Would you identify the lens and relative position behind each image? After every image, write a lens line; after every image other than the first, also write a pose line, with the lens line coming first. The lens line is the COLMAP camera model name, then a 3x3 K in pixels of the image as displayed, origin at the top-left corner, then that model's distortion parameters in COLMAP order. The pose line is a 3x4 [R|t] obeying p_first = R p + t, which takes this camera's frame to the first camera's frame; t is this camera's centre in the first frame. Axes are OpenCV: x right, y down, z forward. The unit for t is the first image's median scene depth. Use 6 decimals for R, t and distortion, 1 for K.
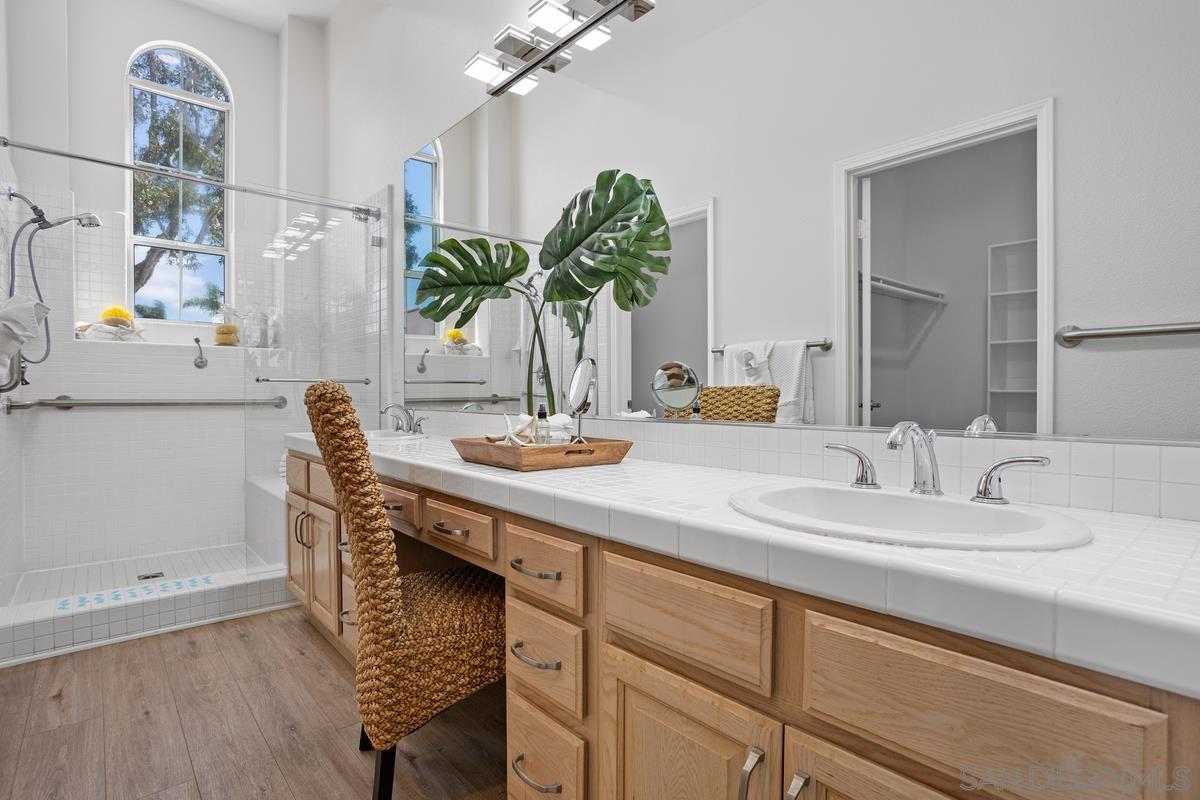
lens RADIAL K [[615.4, 0, 590.7], [0, 615.4, 410.6], [0, 0, 1]] dist [-0.026922, 0.011640]
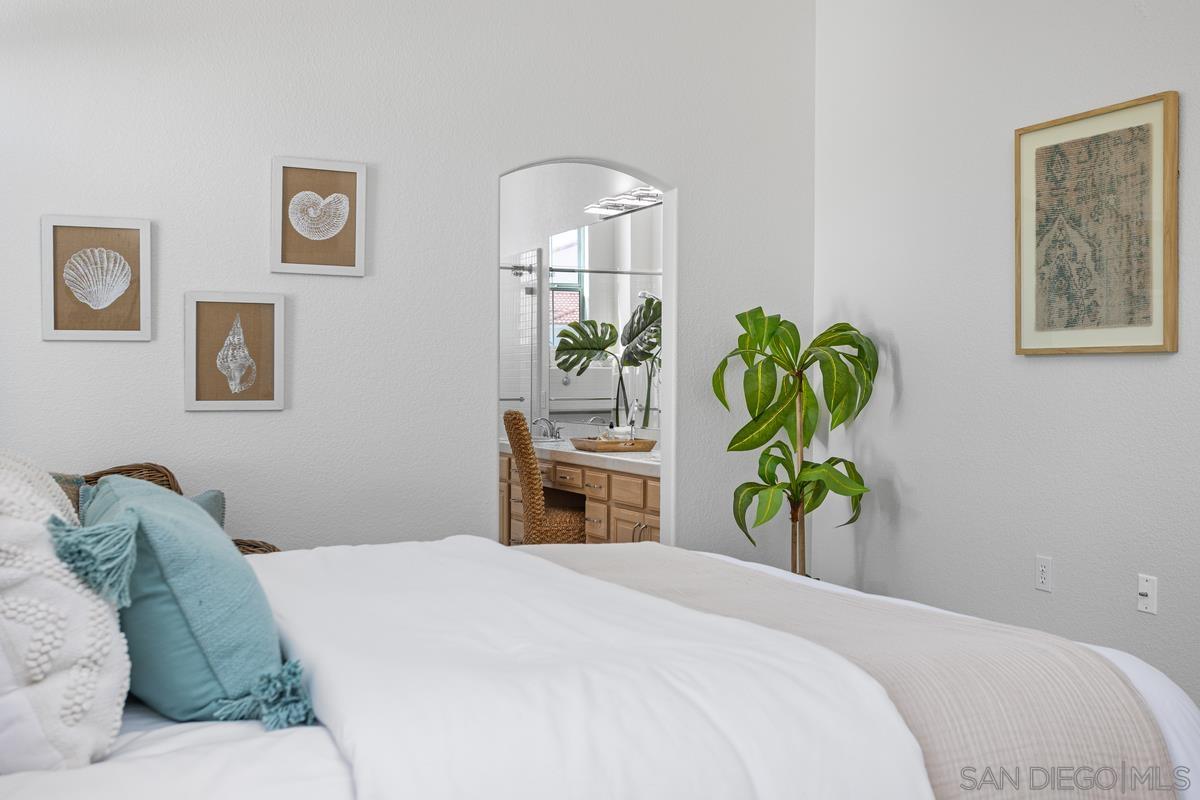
lens RADIAL K [[1235.3, 0, 601.1], [0, 1235.3, 398.4], [0, 0, 1]] dist [0.010089, 0.000000]
pose [[0.966225, 0.003042, -0.257681, 0.815881], [-0.007086, 0.999866, -0.014767, -0.022185], [0.257602, 0.016094, 0.966117, -2.570857]]
